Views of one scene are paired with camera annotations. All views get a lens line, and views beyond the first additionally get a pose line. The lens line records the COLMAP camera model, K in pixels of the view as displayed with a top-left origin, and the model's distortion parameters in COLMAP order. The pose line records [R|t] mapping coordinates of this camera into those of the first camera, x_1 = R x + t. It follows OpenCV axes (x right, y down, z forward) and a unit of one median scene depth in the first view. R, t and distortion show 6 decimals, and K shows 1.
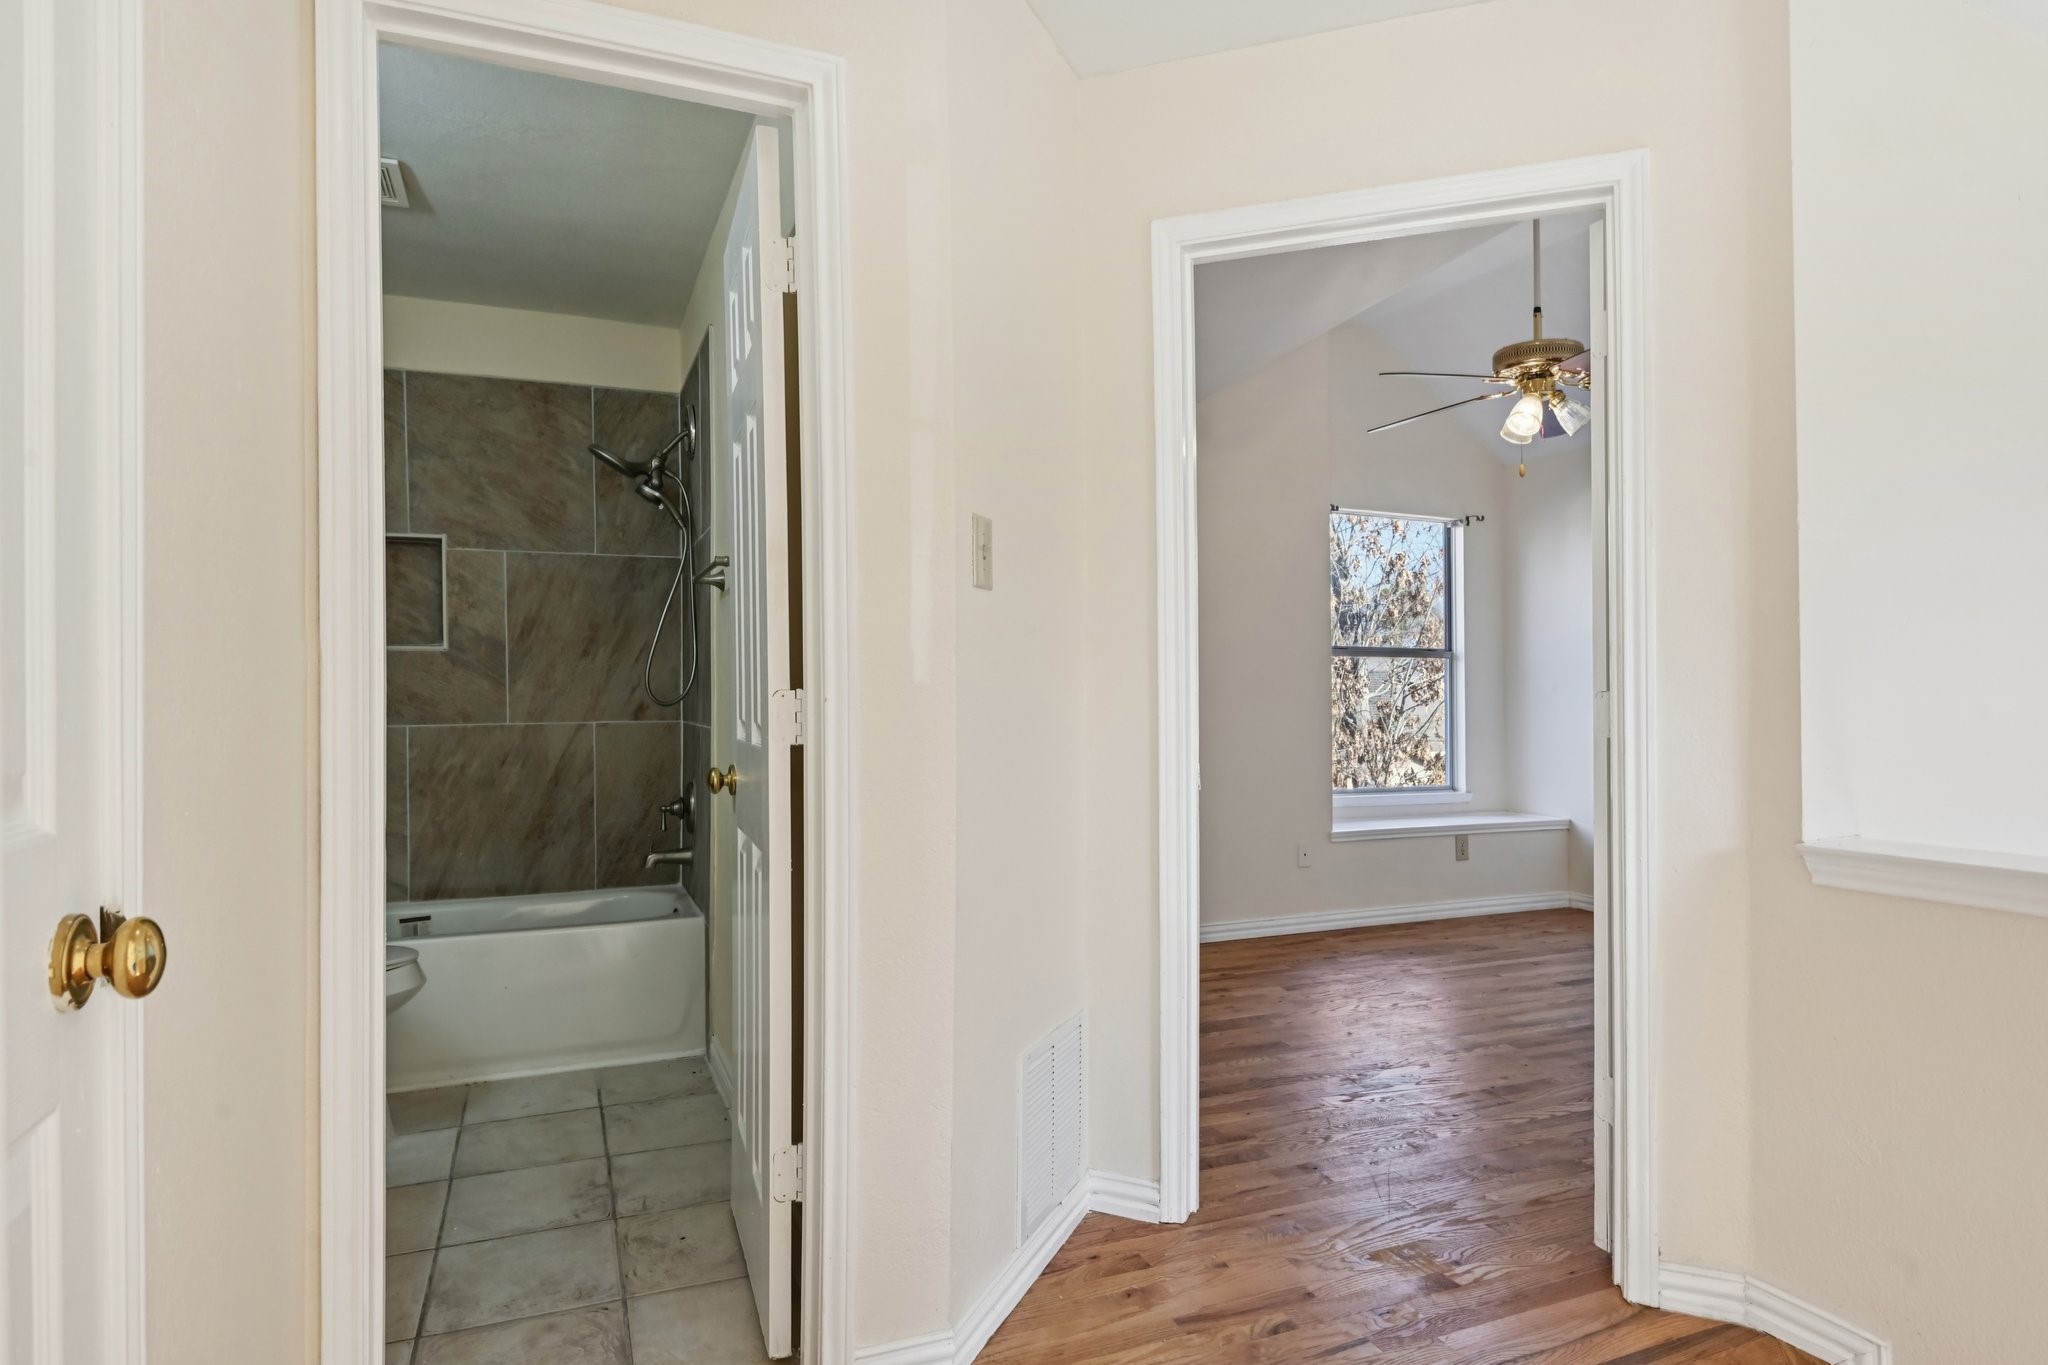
lens RADIAL K [[1125.1, 0, 1060.4], [0, 1125.1, 716.3], [0, 0, 1]] dist [0.048039, -0.123281]
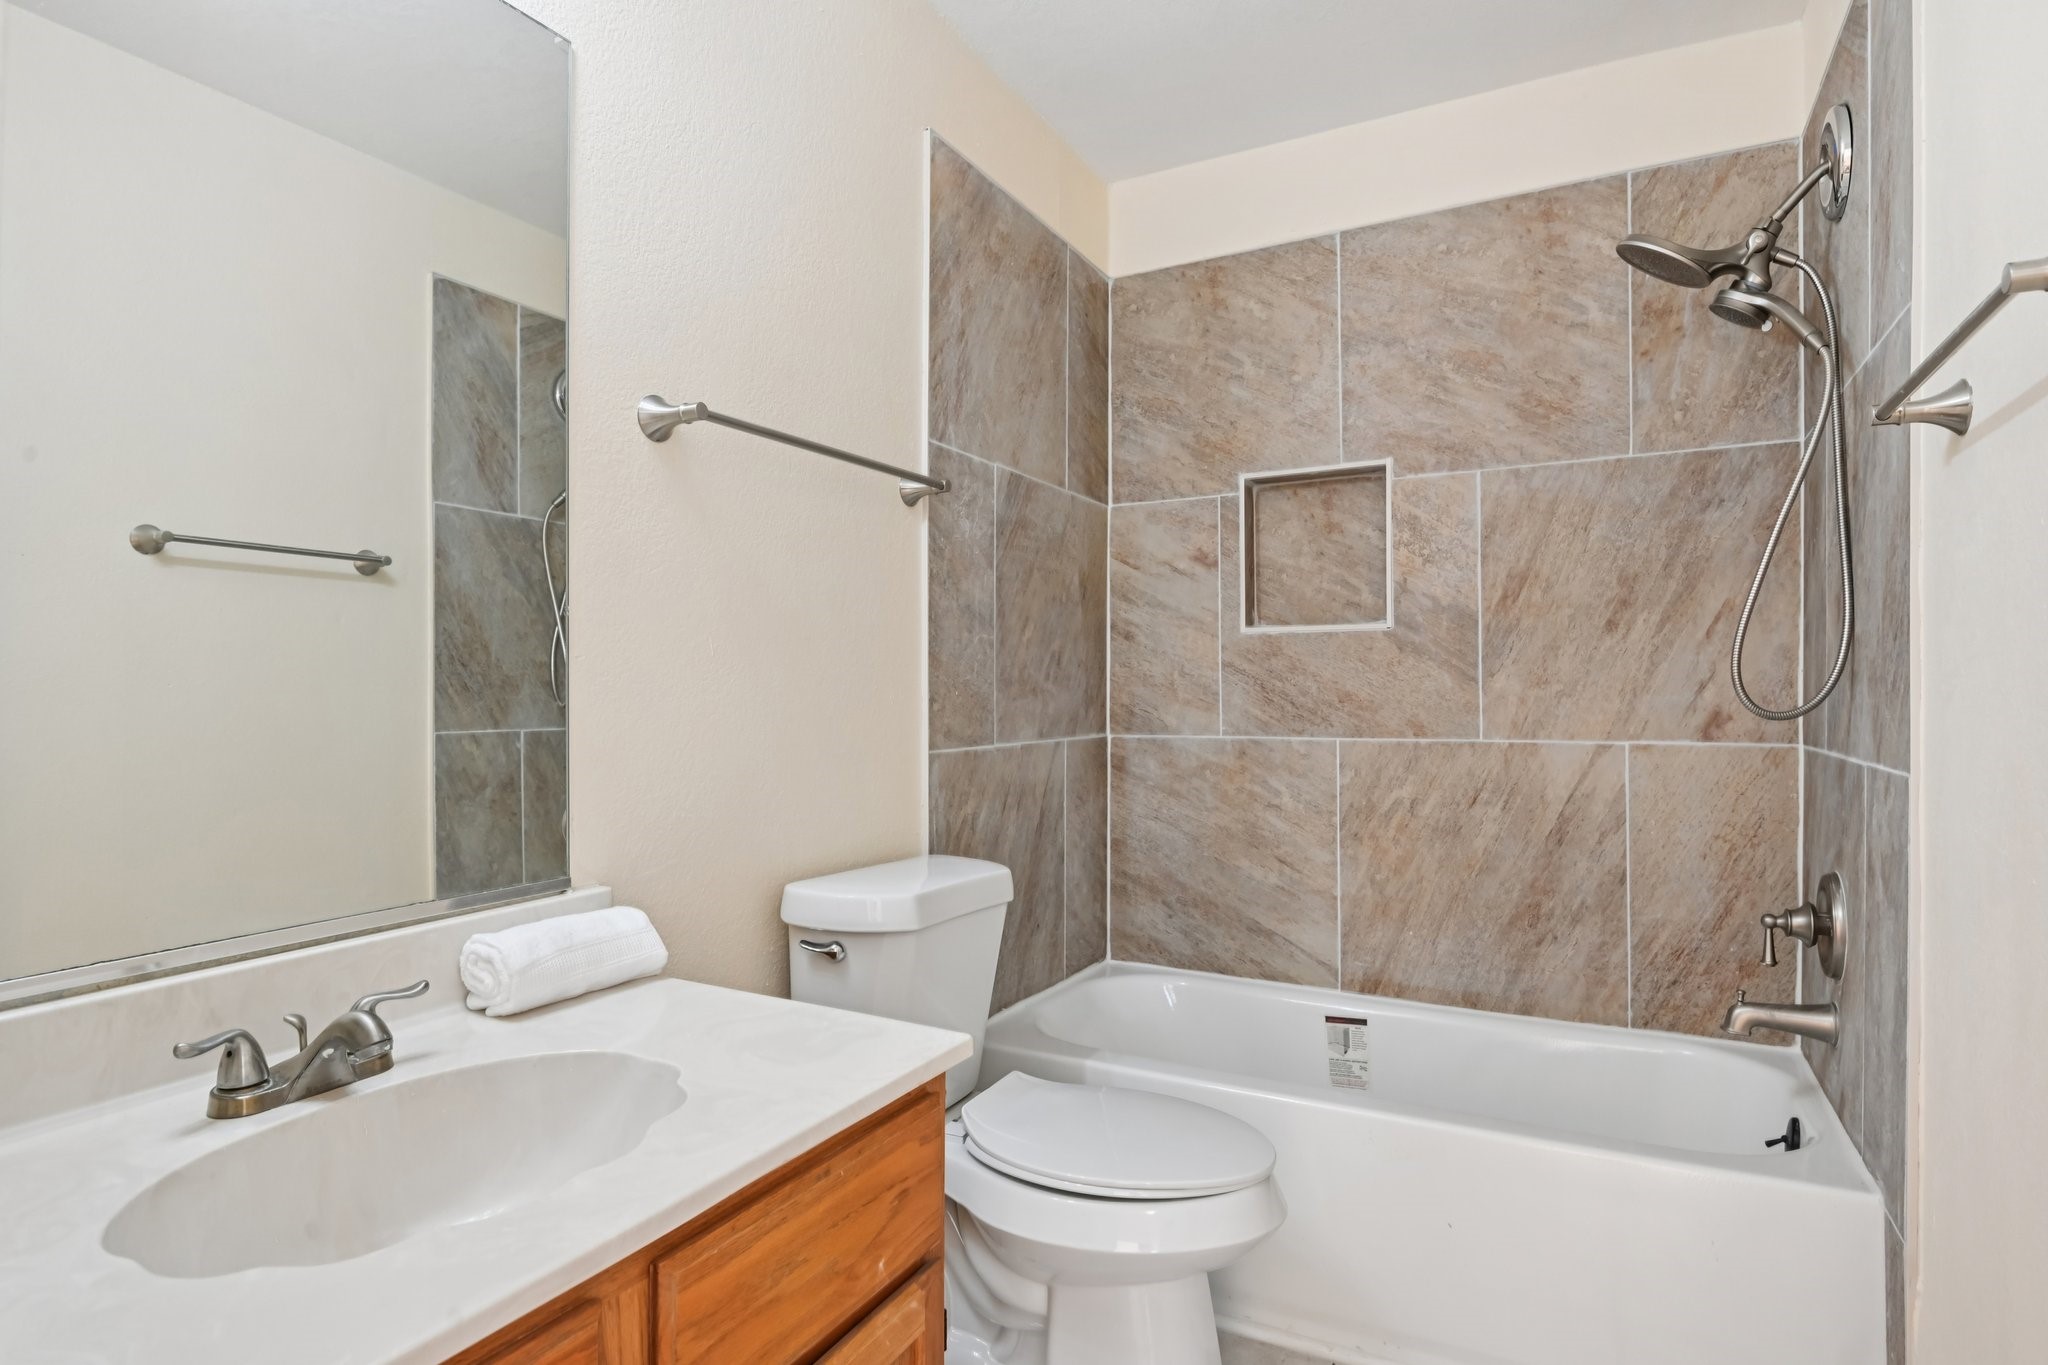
lens RADIAL K [[1087.2, 0, 1024.0], [0, 1087.2, 682.5], [0, 0, 1]] dist [0.064051, -0.050369]
pose [[0.618107, -0.007579, -0.786058, -0.160914], [-0.019502, 0.999498, -0.024973, -0.005666], [0.785852, 0.030766, 0.617649, 0.413427]]
